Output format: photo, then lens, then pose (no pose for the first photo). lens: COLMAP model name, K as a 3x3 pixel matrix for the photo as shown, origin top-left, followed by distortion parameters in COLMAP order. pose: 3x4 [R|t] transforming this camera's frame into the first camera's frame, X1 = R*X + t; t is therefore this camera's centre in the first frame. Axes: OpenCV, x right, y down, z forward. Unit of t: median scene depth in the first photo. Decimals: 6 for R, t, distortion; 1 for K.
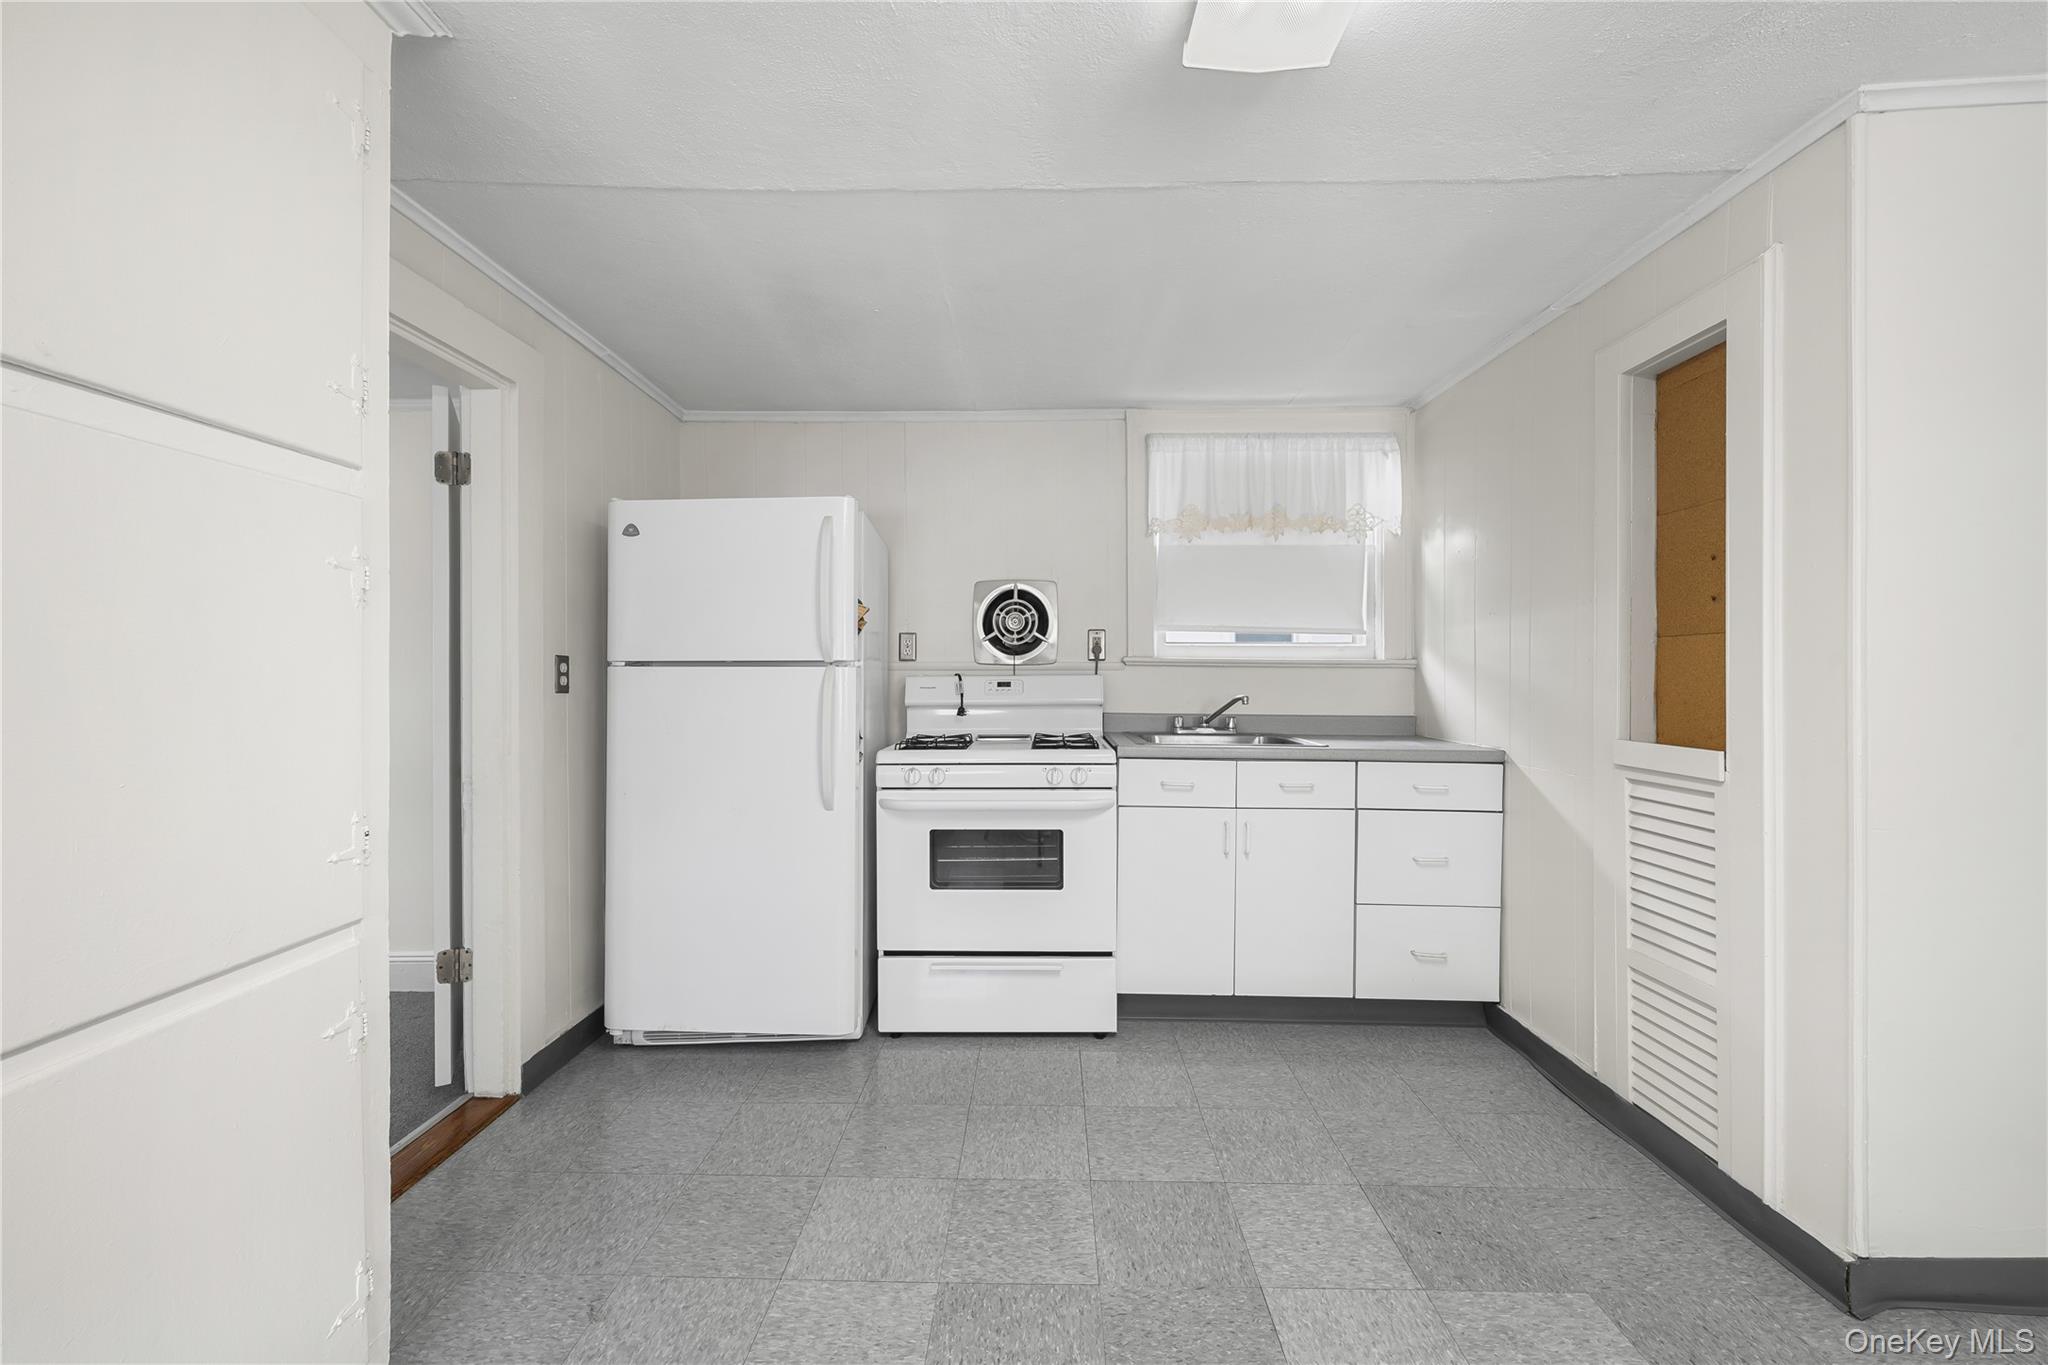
lens RADIAL K [[822.2, 0, 1026.7], [0, 822.2, 676.4], [0, 0, 1]] dist [-0.001397, -0.000003]
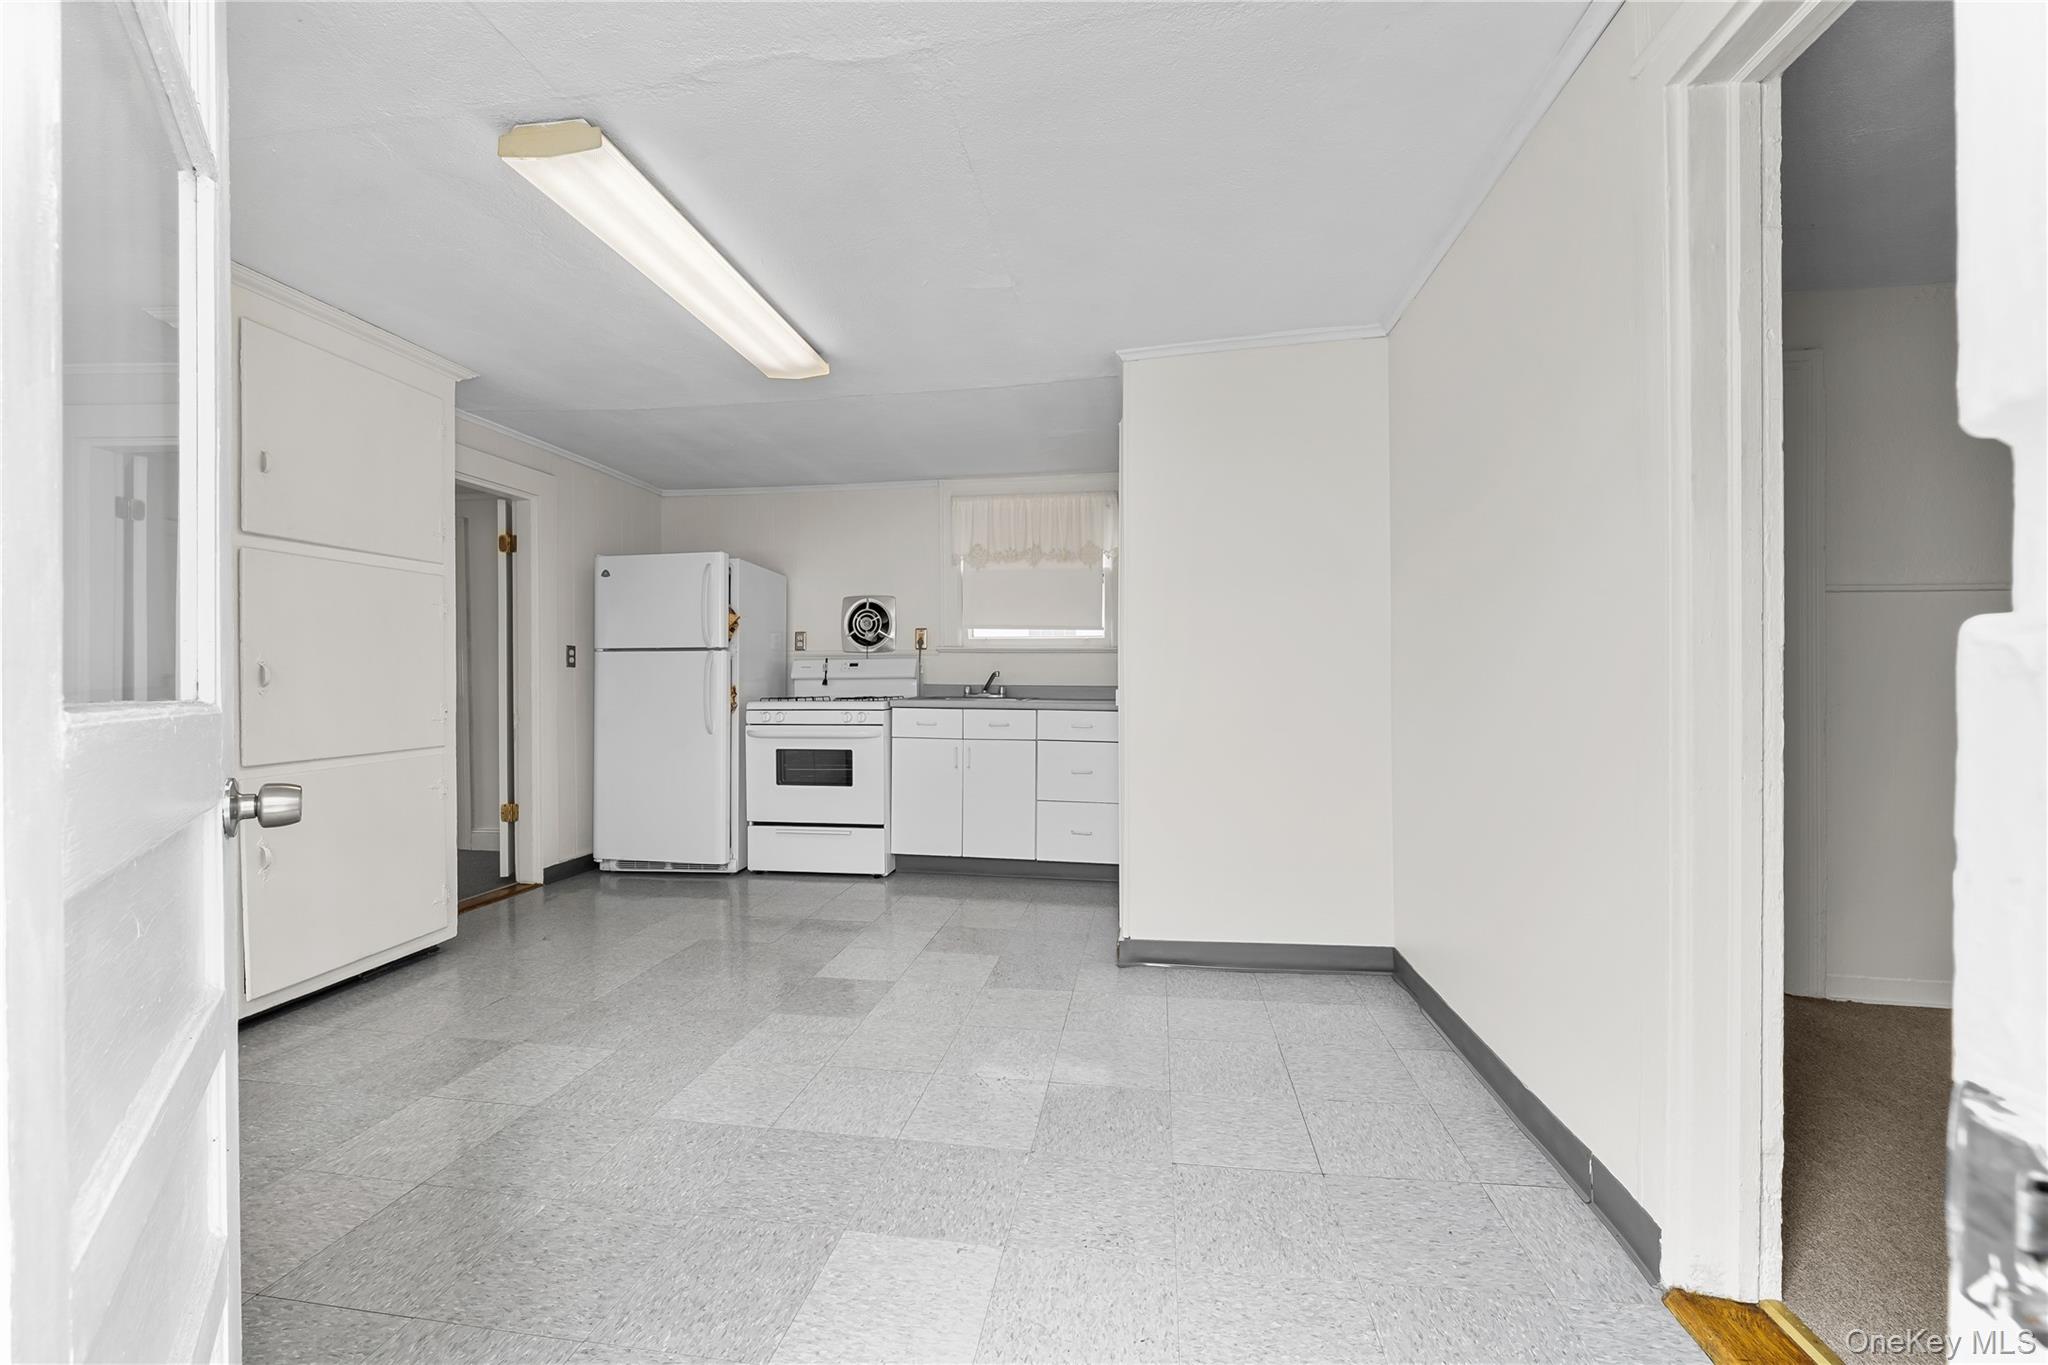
lens RADIAL K [[822.2, 0, 1021.1], [0, 822.2, 682.8], [0, 0, 1]] dist [-0.001397, -0.000003]
pose [[0.991137, 0.000160, -0.132843, 0.594887], [0.000619, 0.999983, 0.005825, 0.042461], [0.132841, -0.005855, 0.991120, -0.584997]]
